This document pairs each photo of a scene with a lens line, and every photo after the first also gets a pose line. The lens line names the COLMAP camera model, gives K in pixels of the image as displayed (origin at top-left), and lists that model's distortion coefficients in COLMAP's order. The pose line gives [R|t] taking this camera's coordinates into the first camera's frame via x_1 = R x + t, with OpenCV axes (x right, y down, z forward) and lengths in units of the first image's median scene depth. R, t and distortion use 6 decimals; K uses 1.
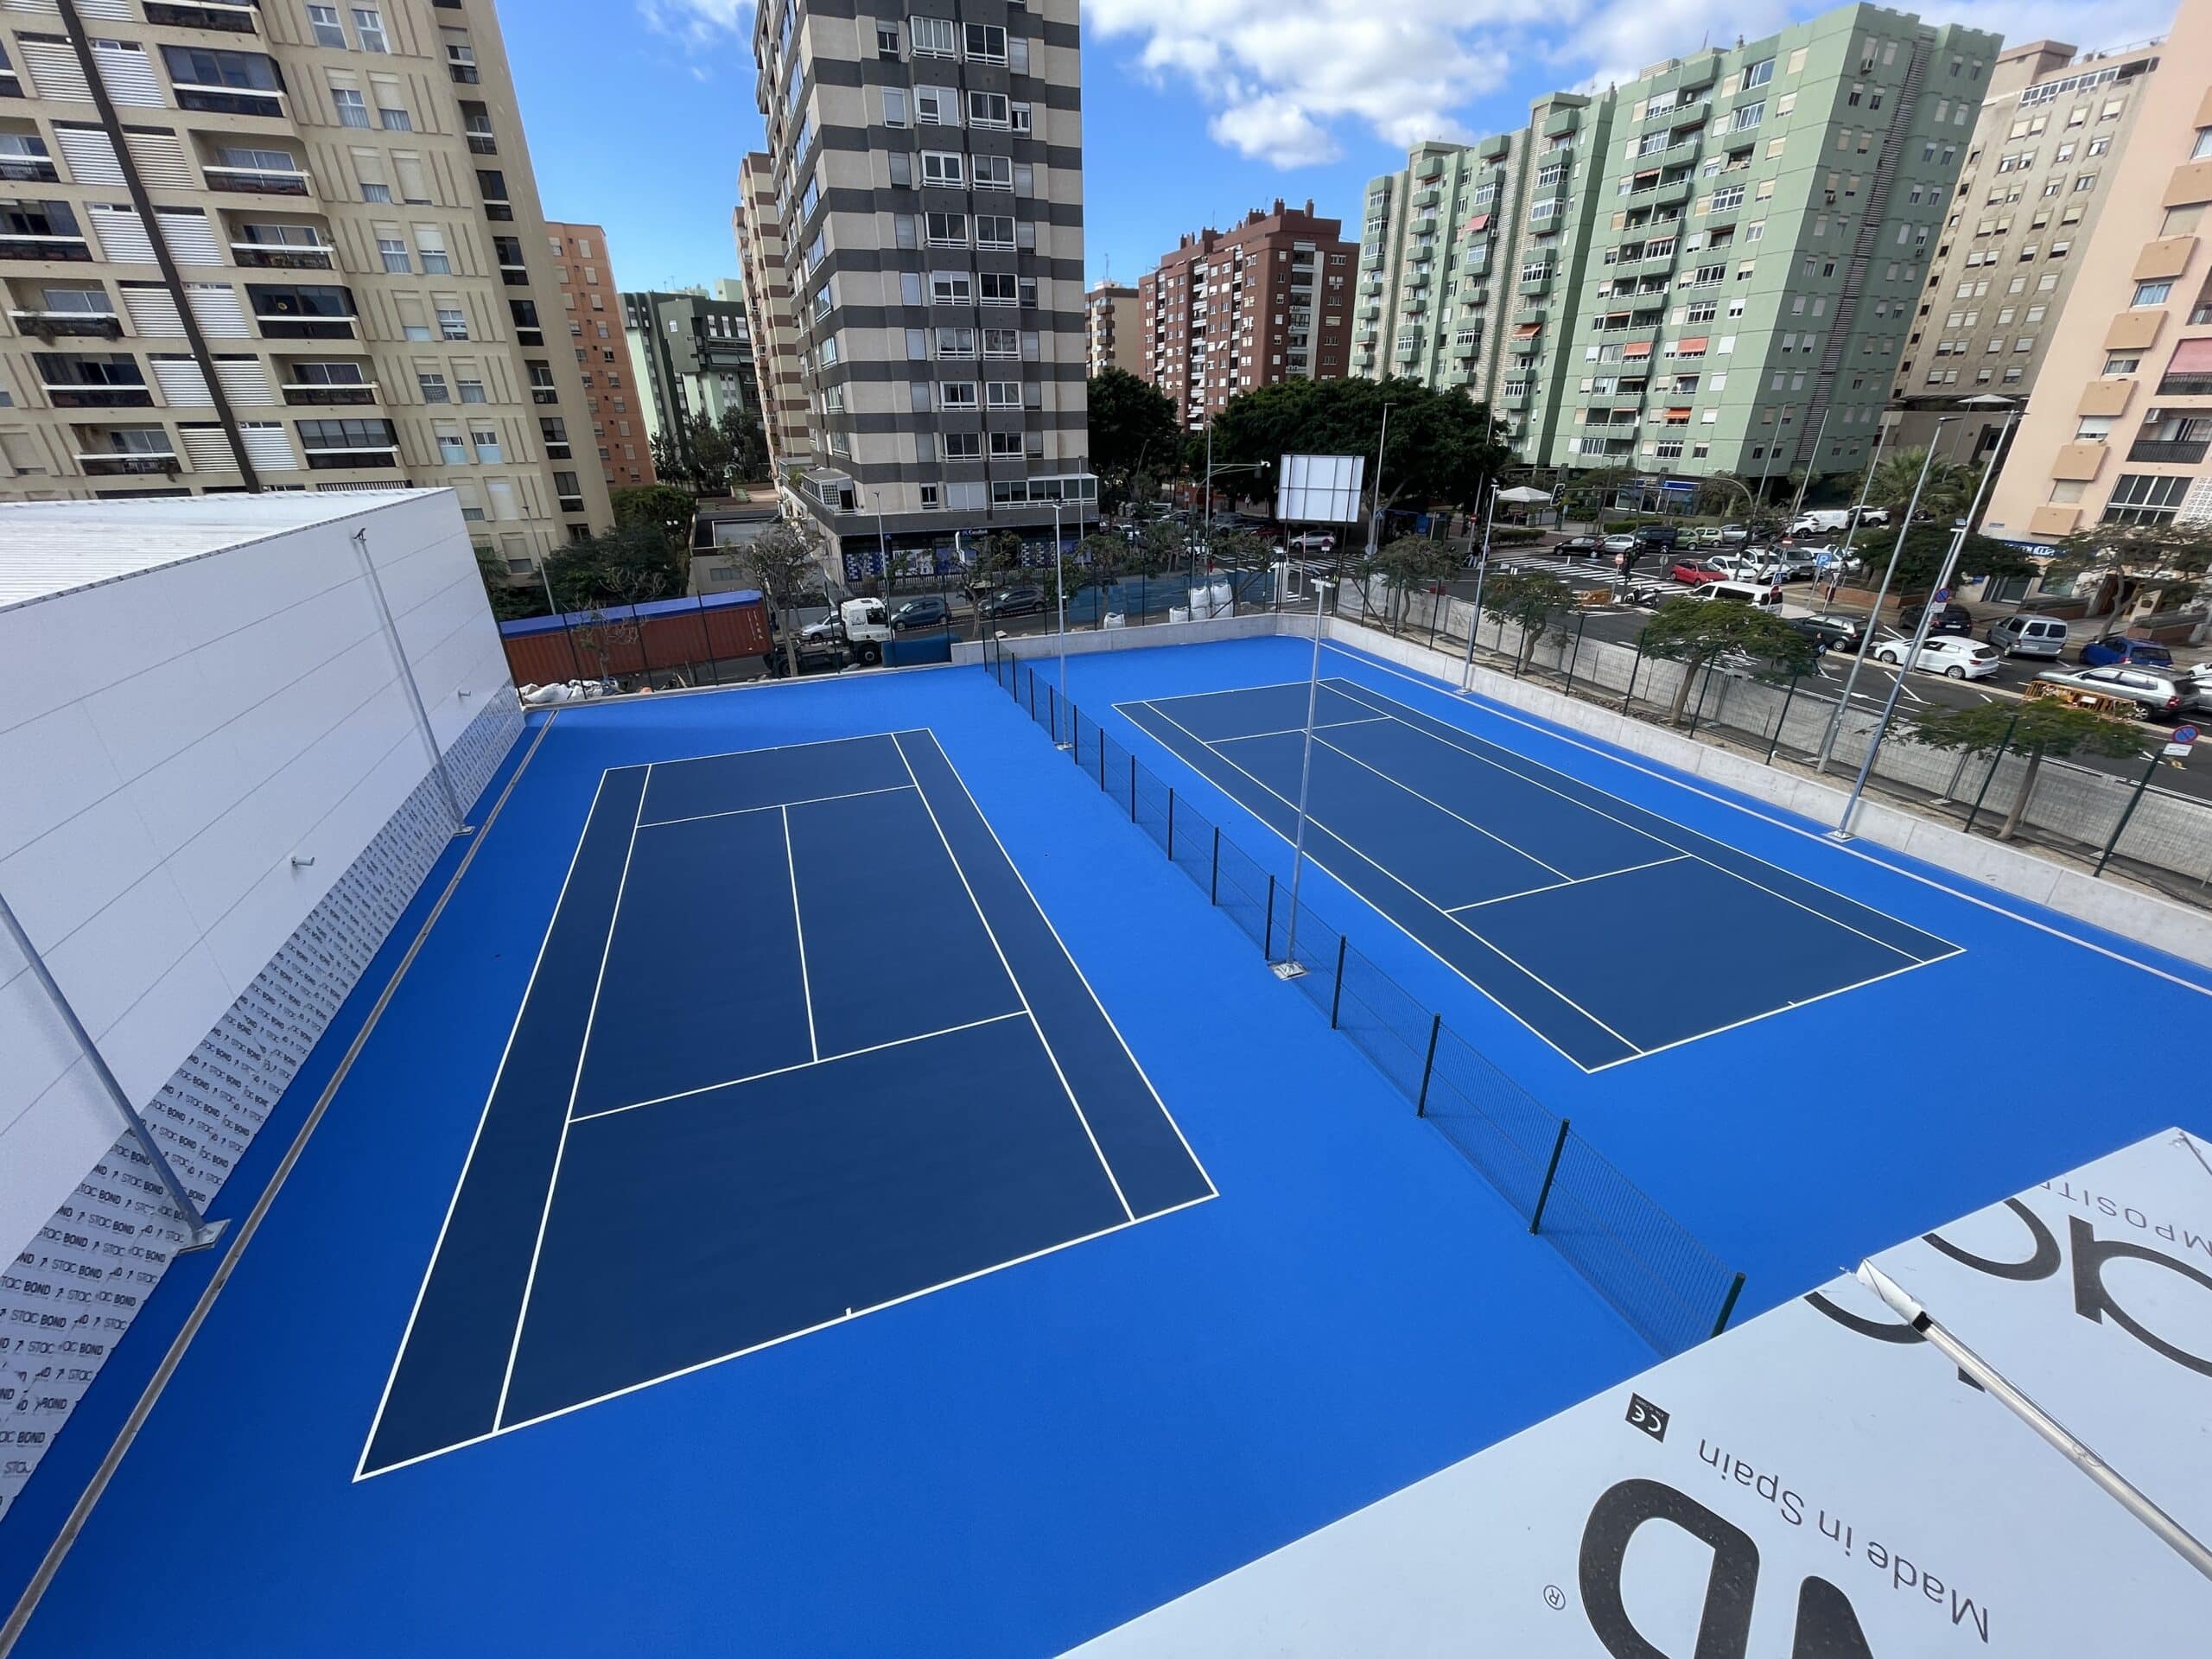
lens RADIAL K [[886.5, 0, 1104.7], [0, 886.5, 832.3], [0, 0, 1]] dist [-0.000466, 0.000082]
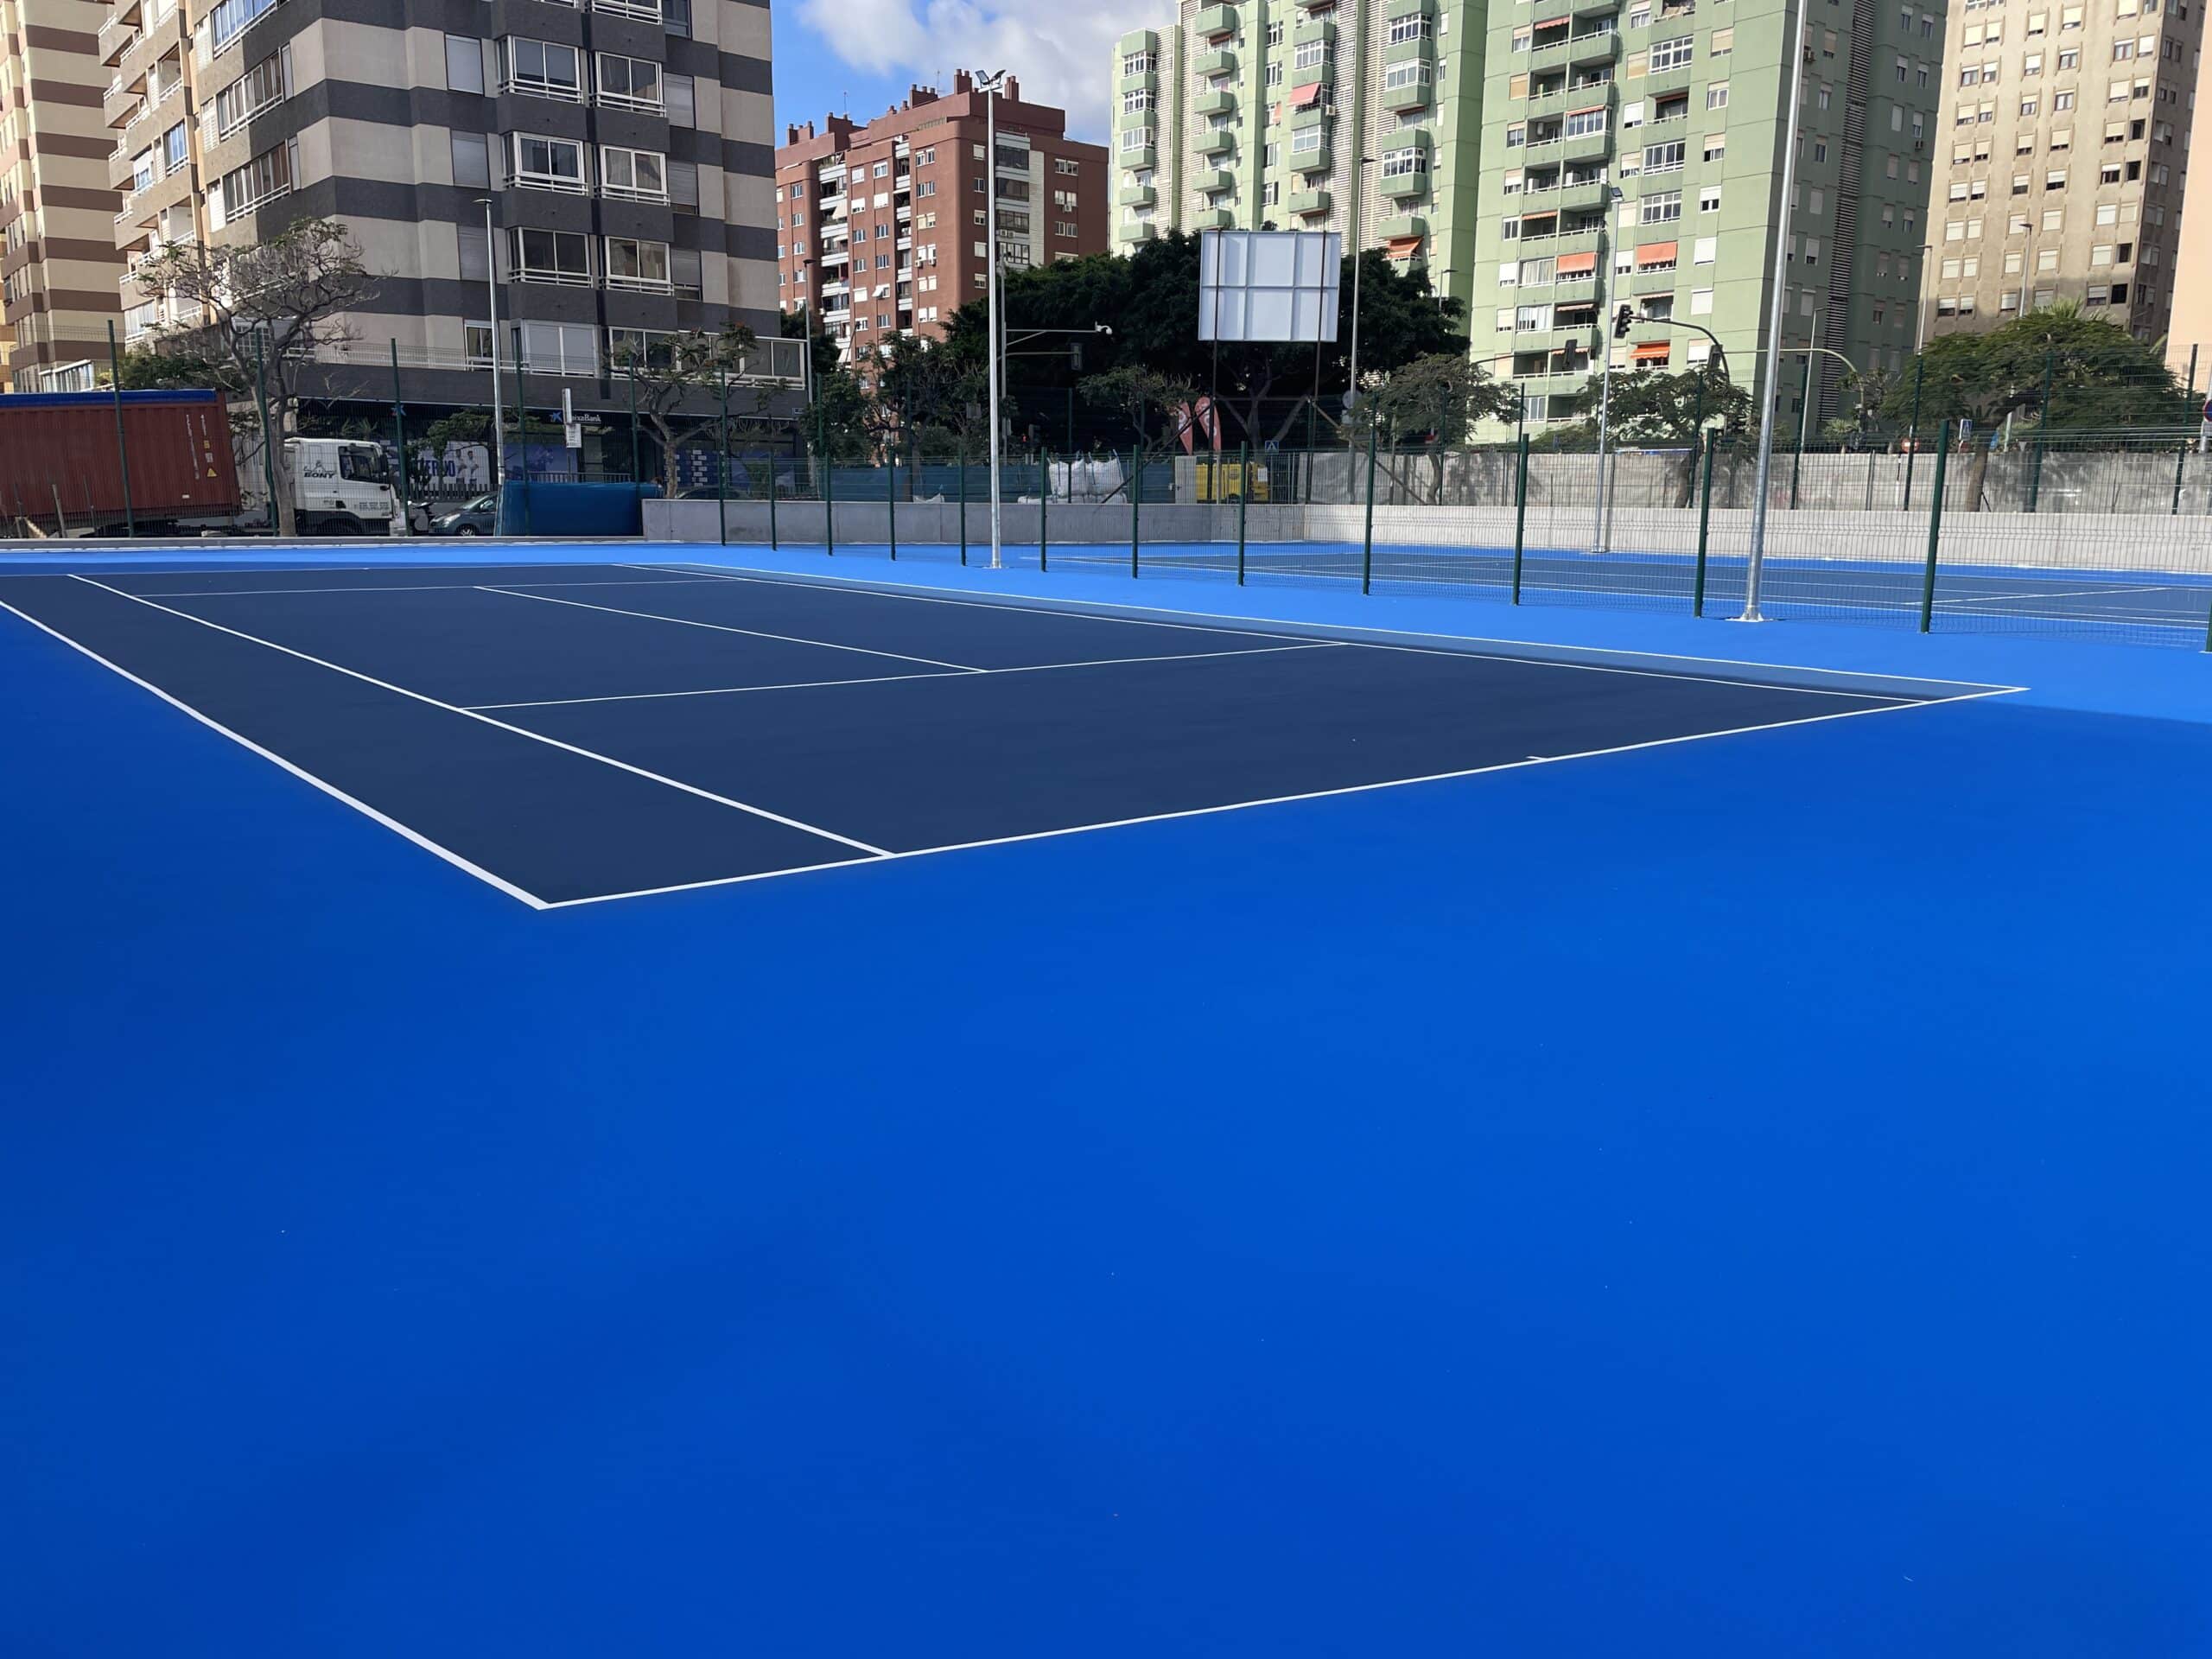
lens RADIAL K [[1675.0, 0, 1110.9], [0, 1675.0, 826.2], [0, 0, 1]] dist [0.049321, -0.010550]
pose [[0.955248, -0.035217, 0.293703, -0.087516], [0.107491, 0.966340, -0.233736, 0.090637], [-0.275586, 0.254846, 0.926880, 0.041012]]
